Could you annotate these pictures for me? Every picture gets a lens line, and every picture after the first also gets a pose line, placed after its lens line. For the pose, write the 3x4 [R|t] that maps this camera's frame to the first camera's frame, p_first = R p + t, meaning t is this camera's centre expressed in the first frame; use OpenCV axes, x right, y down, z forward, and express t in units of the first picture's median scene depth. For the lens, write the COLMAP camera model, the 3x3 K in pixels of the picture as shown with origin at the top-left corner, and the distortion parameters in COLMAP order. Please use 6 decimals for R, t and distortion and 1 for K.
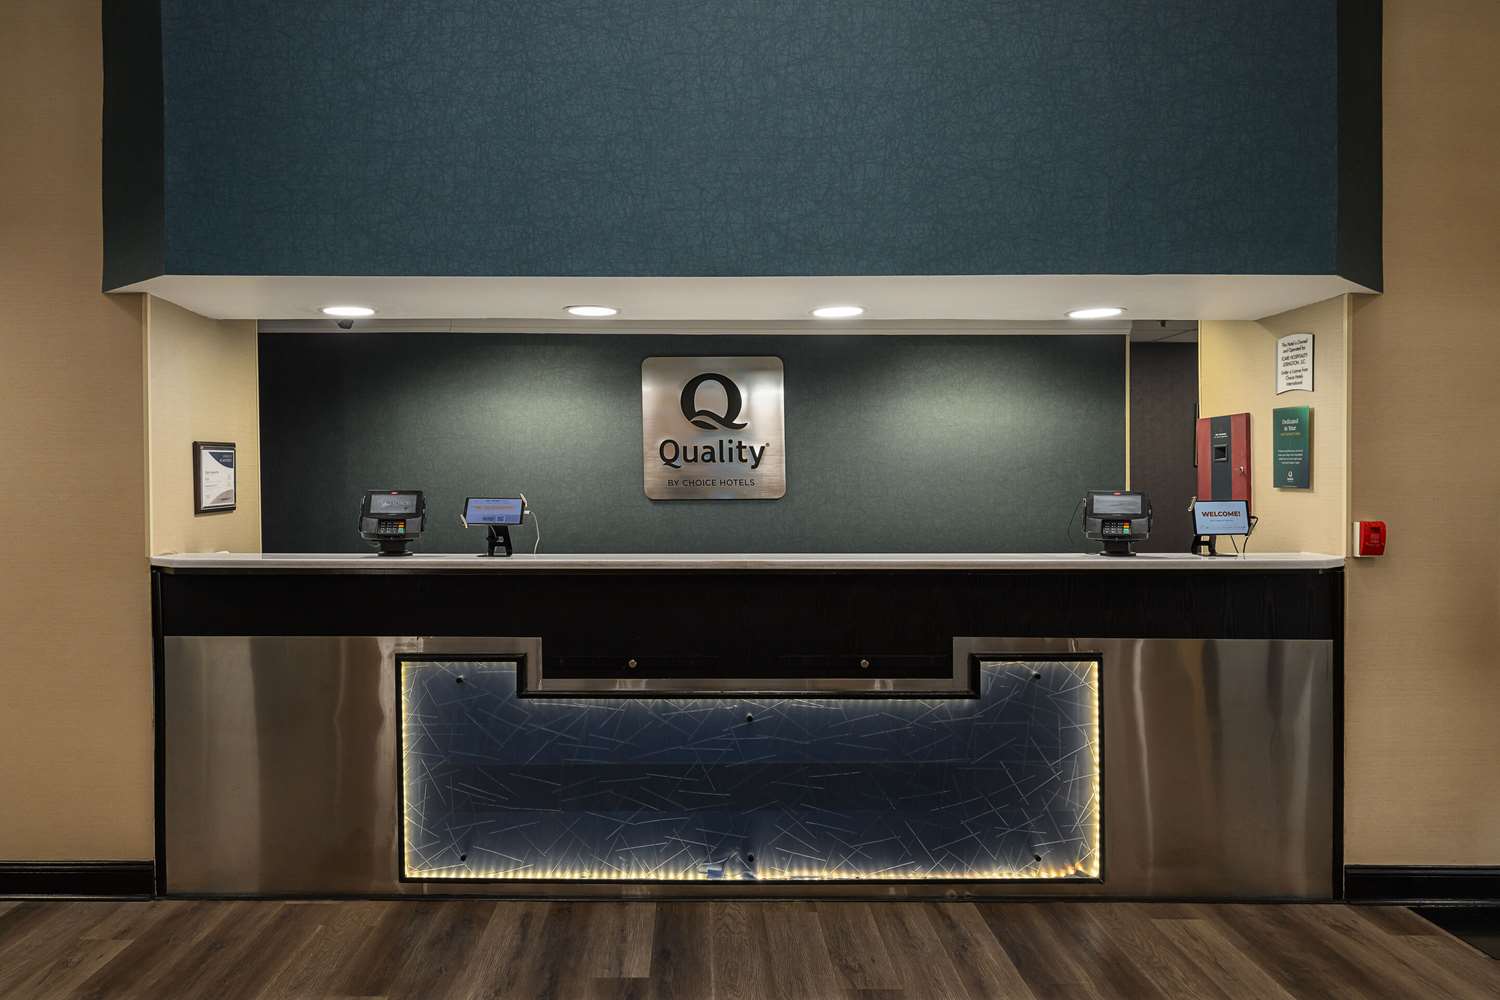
lens RADIAL K [[1016.6, 0, 738.3], [0, 1016.6, 488.2], [0, 0, 1]] dist [-0.003087, 0.004854]
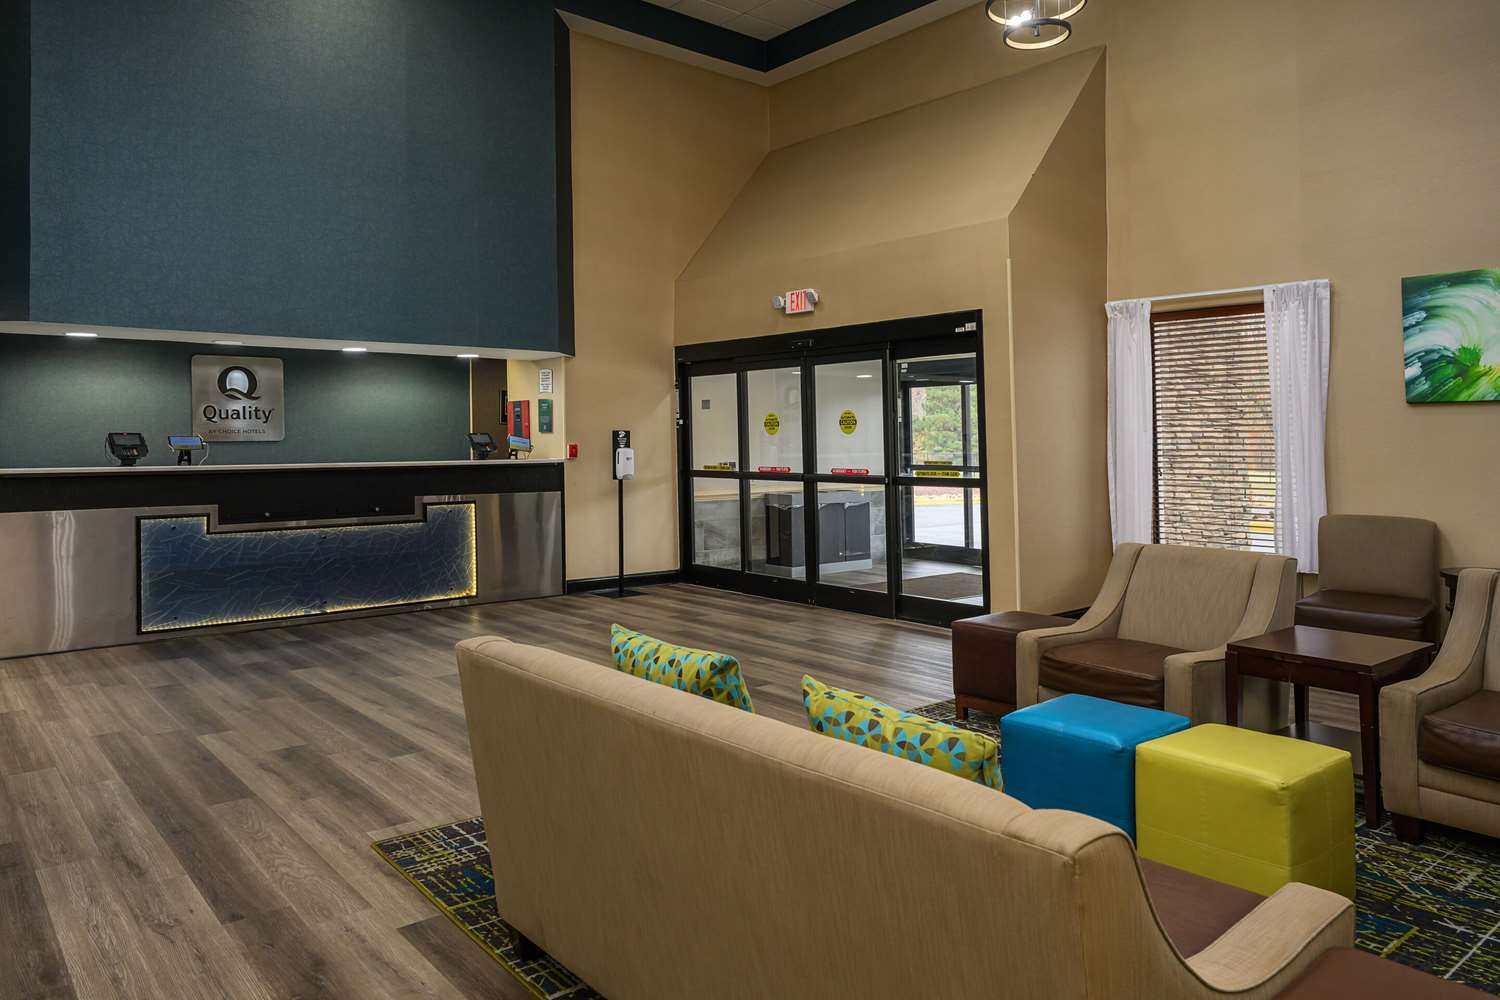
lens RADIAL K [[1016.6, 0, 743.3], [0, 1016.6, 498.2], [0, 0, 1]] dist [-0.003087, 0.004854]
pose [[0.773210, -0.039292, 0.632932, -0.659095], [0.008741, 0.998644, 0.051317, 0.038557], [-0.634090, -0.034146, 0.772505, -1.229407]]
